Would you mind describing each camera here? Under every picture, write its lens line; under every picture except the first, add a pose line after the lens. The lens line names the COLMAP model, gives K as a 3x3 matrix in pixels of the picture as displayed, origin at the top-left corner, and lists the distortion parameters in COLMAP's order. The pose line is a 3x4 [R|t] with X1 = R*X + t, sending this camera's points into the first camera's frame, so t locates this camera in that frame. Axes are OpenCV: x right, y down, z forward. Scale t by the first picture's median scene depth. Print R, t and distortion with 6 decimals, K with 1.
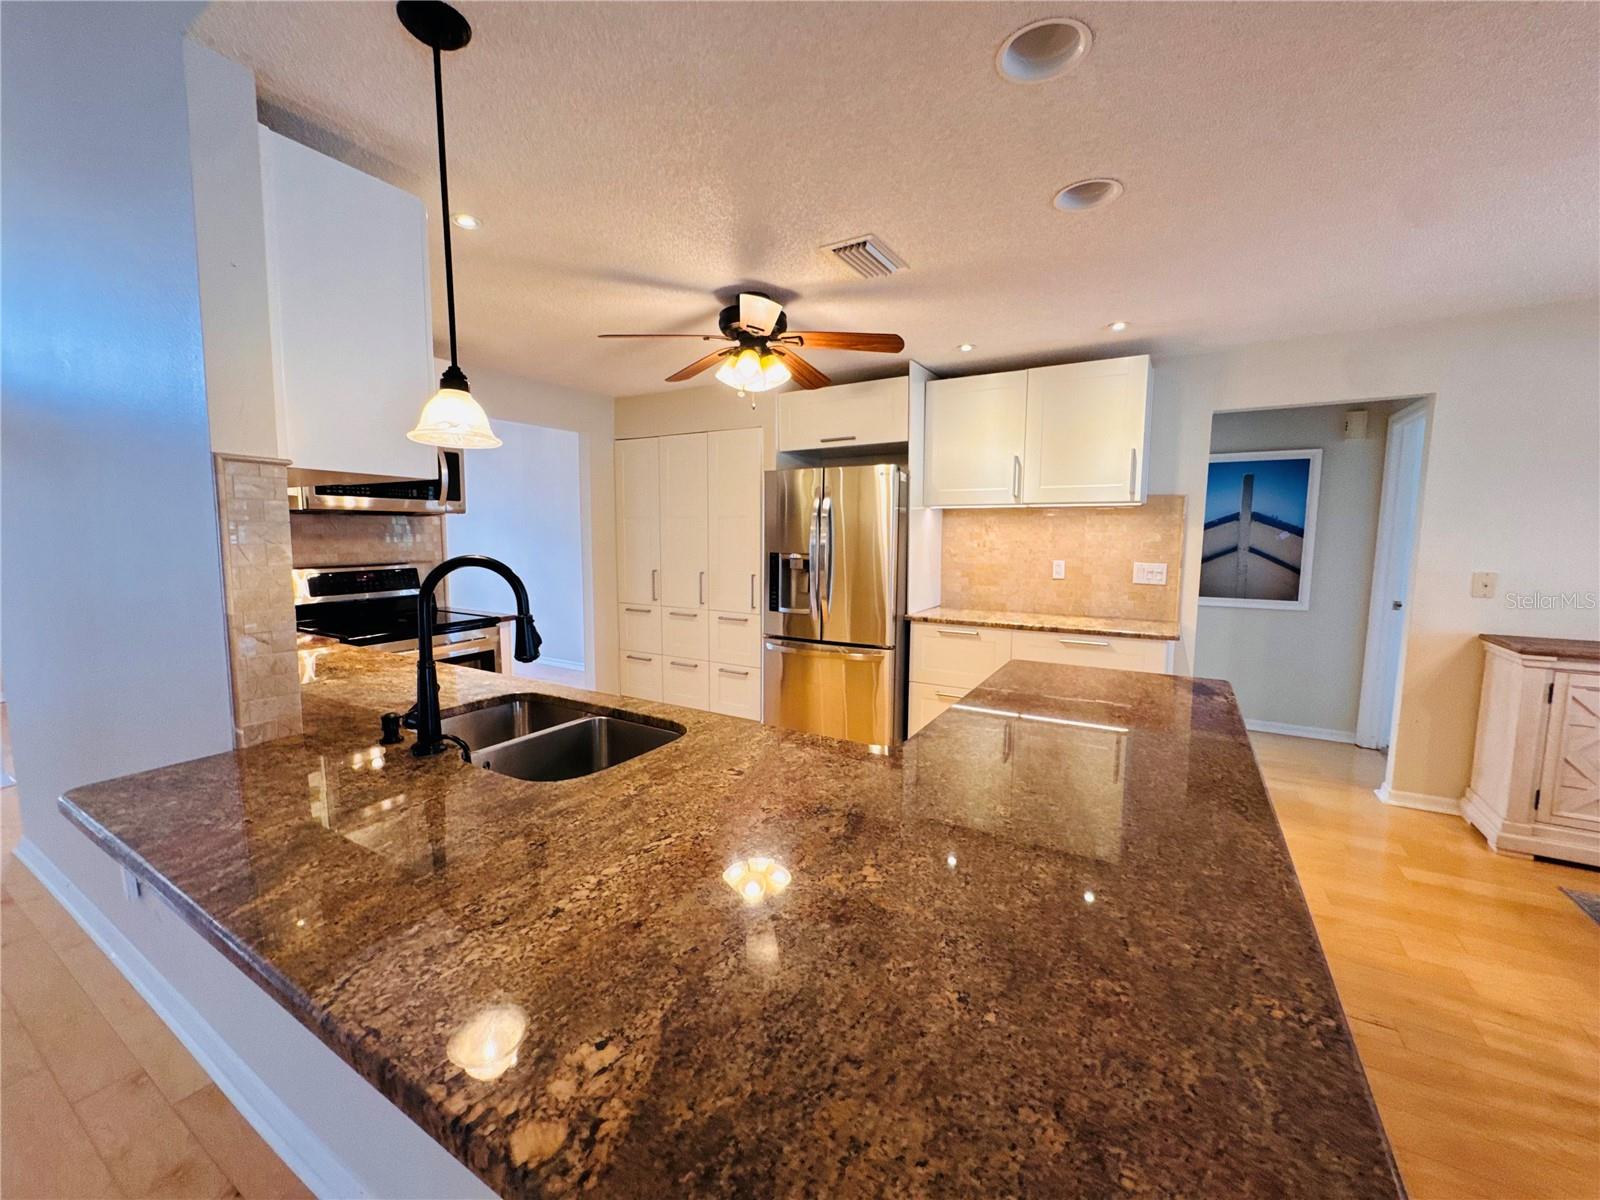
lens RADIAL K [[639.7, 0, 793.7], [0, 639.7, 601.1], [0, 0, 1]] dist [-0.001660, 0.000107]
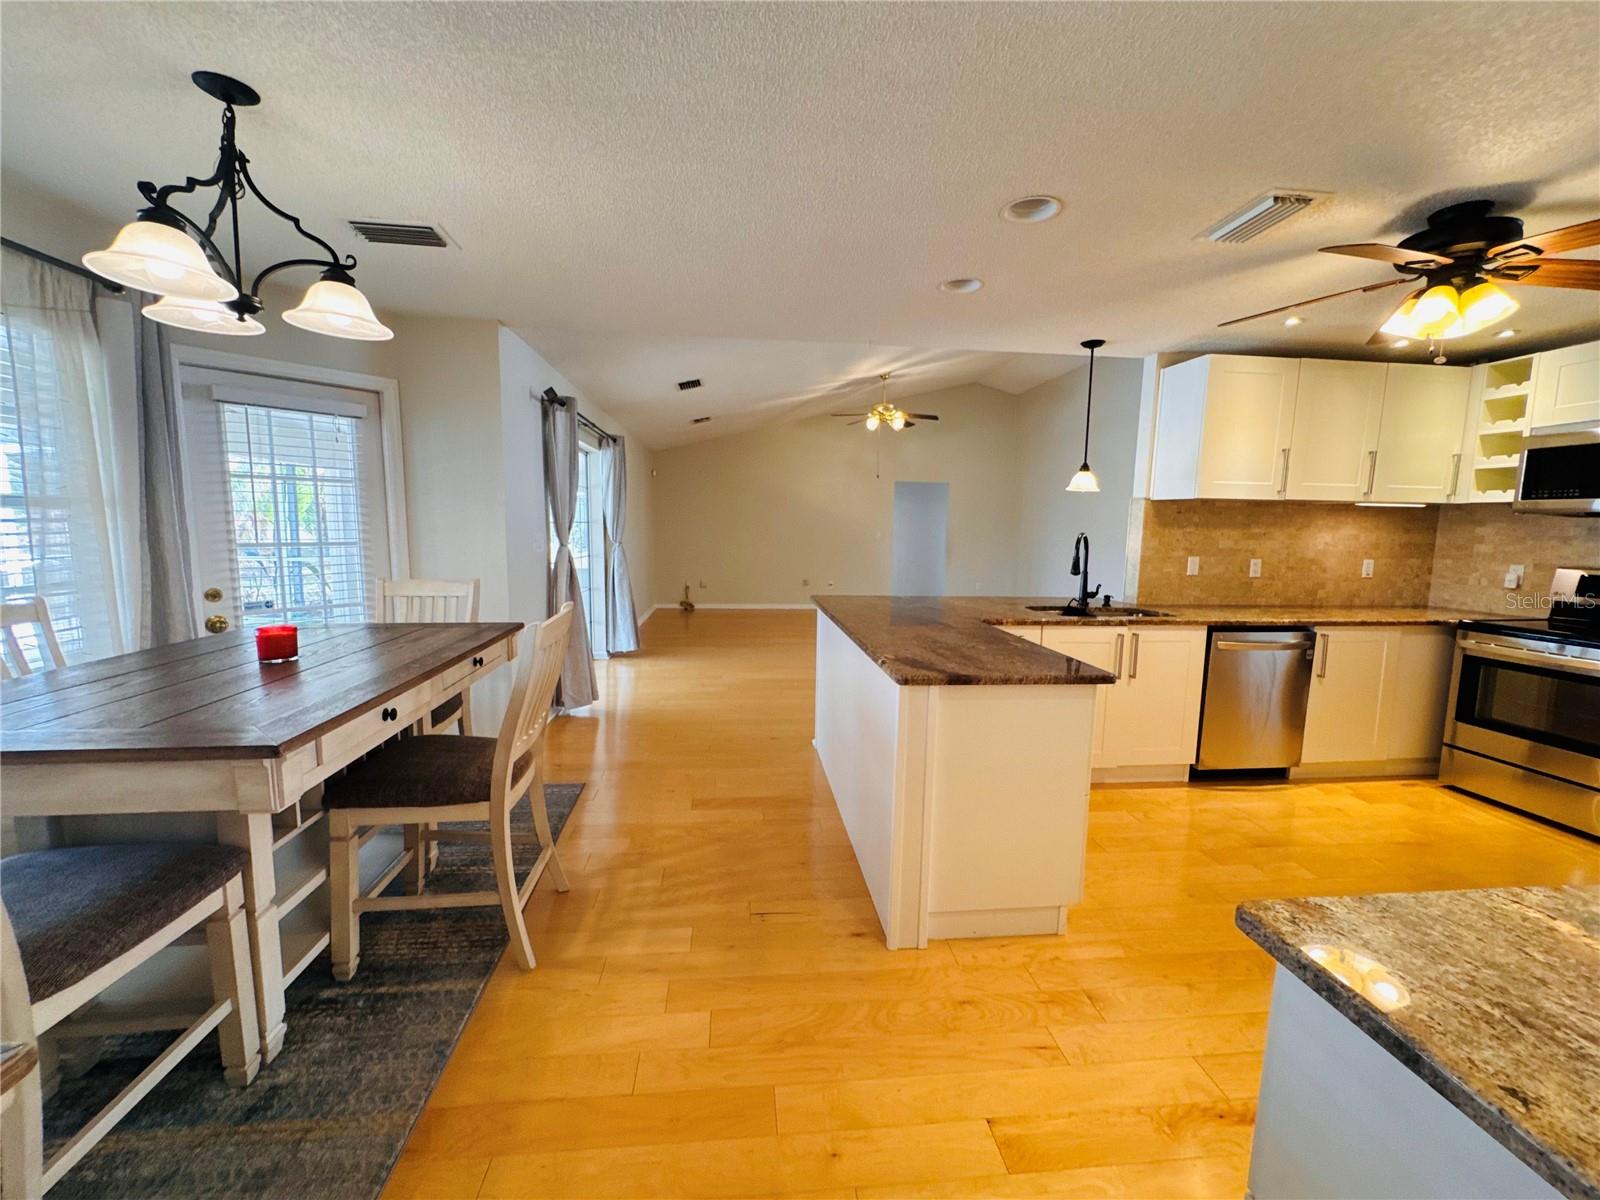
lens RADIAL K [[639.7, 0, 799.2], [0, 639.7, 597.1], [0, 0, 1]] dist [-0.001660, 0.000107]
pose [[-0.801115, 0.050525, -0.596374, 0.786427], [-0.086696, 0.976125, 0.199158, -0.091206], [0.592198, 0.211251, -0.777608, 0.939793]]
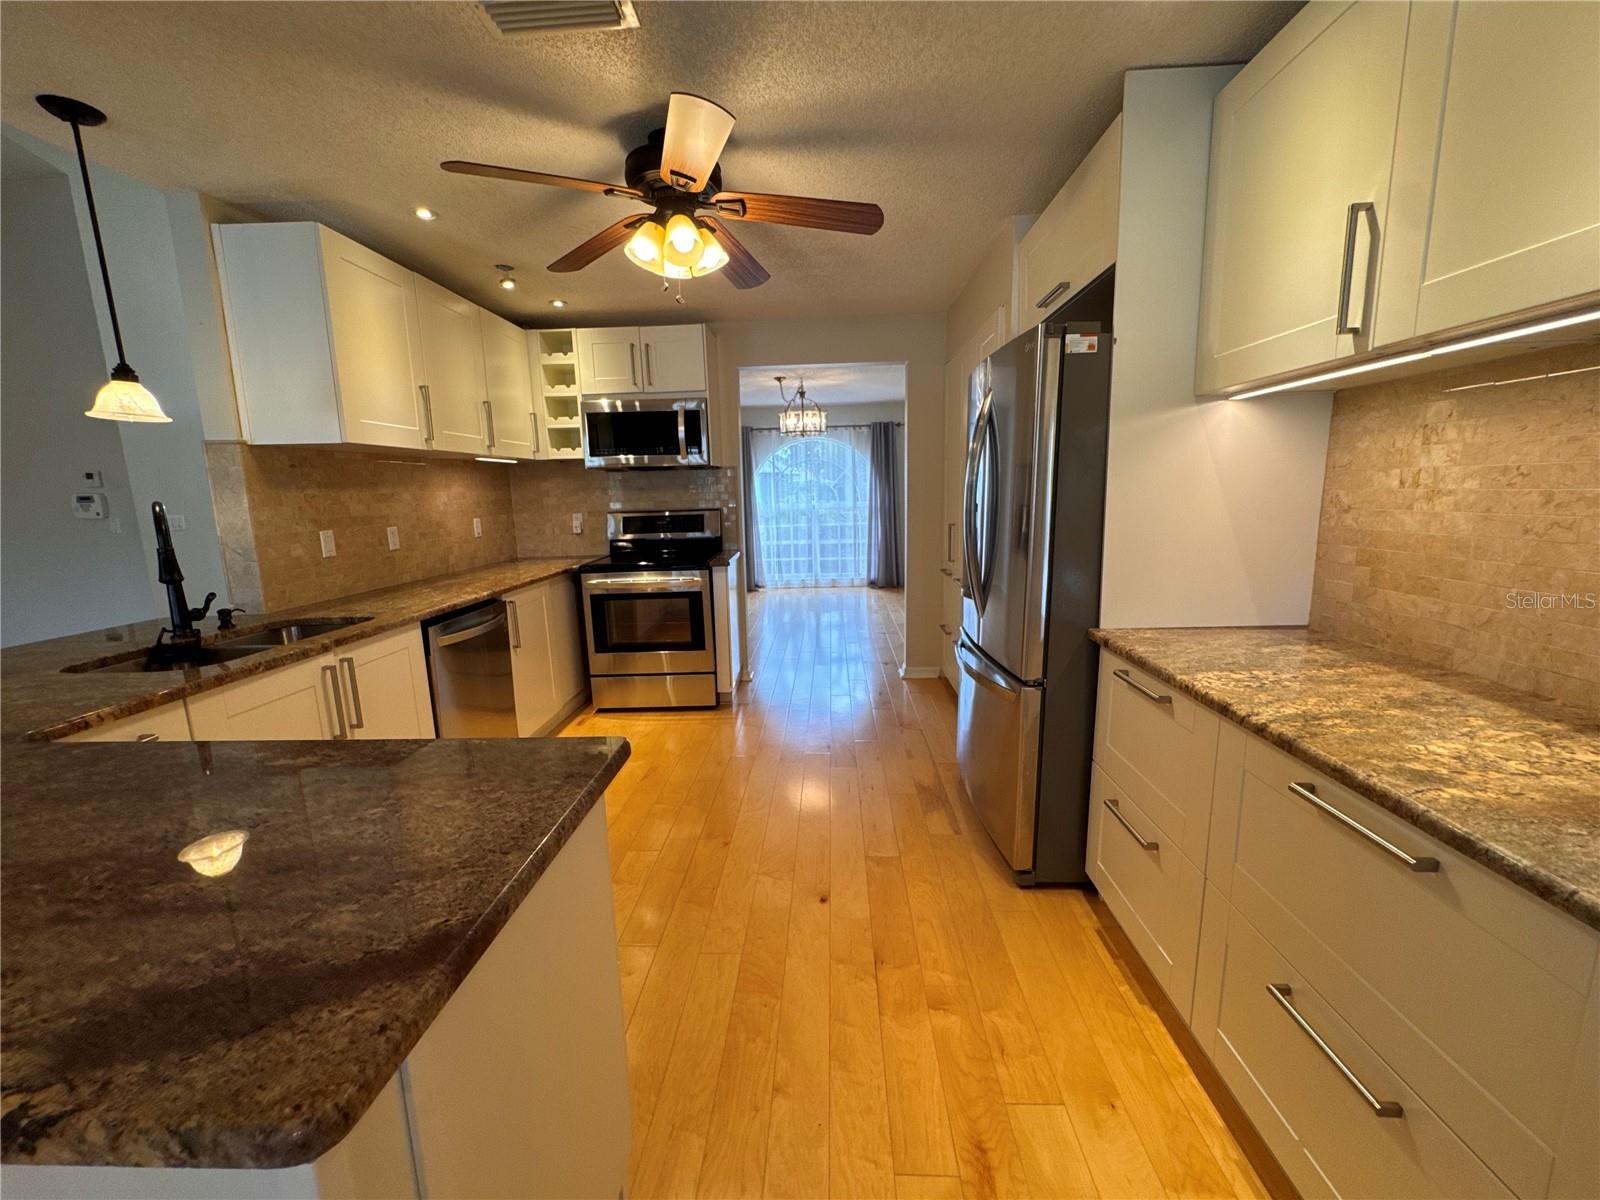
lens RADIAL K [[639.7, 0, 802.9], [0, 639.7, 598.1], [0, 0, 1]] dist [-0.001660, 0.000107]
pose [[0.475556, 0.132445, -0.869658, 0.536248], [-0.069581, 0.991167, 0.112901, -0.045152], [0.876929, 0.006821, 0.480571, 0.606913]]
